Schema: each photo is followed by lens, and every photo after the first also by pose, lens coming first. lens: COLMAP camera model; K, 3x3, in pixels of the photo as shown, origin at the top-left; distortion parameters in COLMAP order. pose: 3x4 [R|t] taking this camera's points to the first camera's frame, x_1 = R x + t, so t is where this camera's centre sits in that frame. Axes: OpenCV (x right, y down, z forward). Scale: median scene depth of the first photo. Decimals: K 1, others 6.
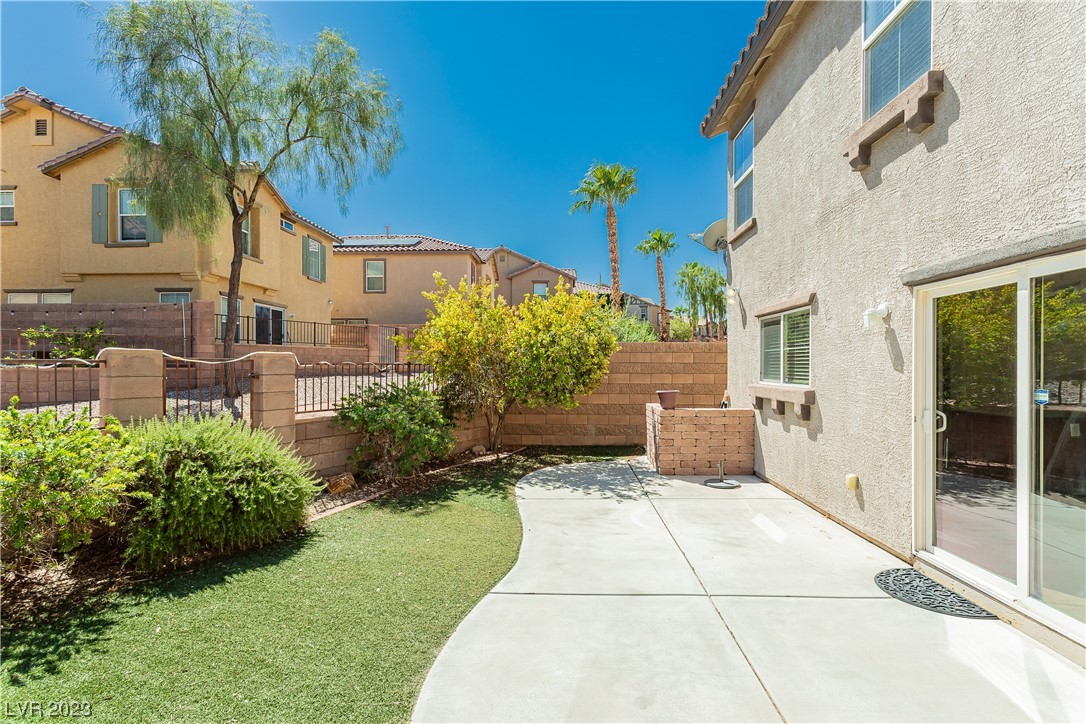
lens RADIAL K [[522.5, 0, 541.8], [0, 522.5, 369.5], [0, 0, 1]] dist [0.000173, 0.002454]
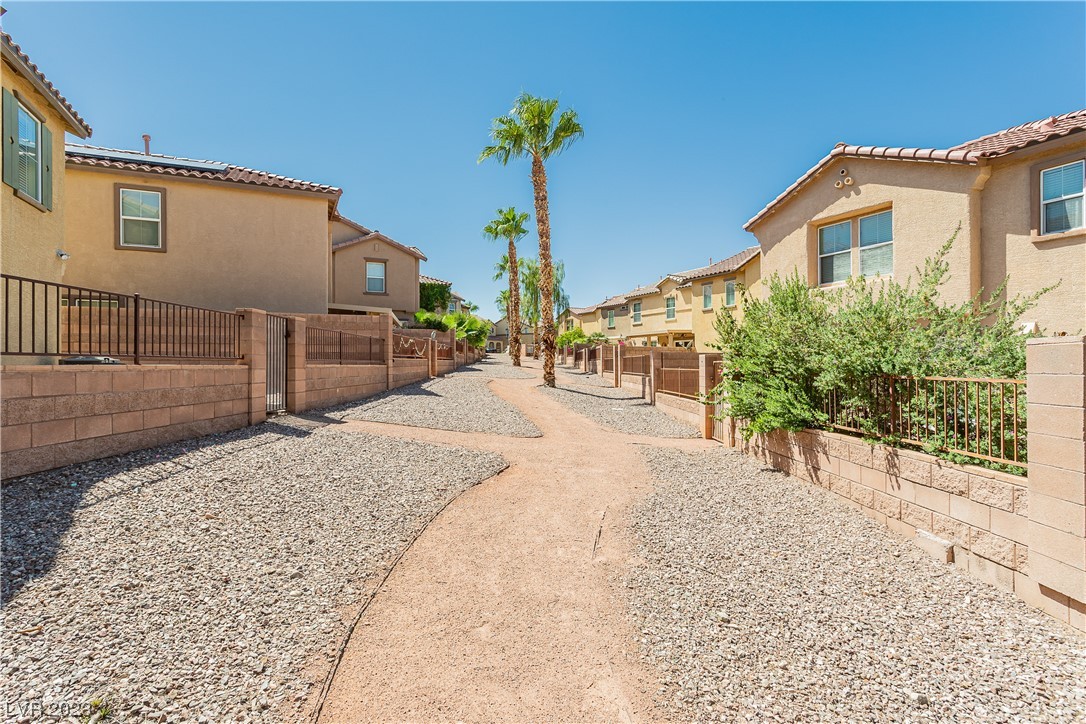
lens RADIAL K [[522.5, 0, 511.2], [0, 522.5, 370.4], [0, 0, 1]] dist [0.000173, 0.002454]
pose [[0.892670, -0.012056, 0.450550, -1.079701], [0.008593, 0.999916, 0.009731, -0.125474], [-0.450629, -0.004815, 0.892698, 1.709115]]
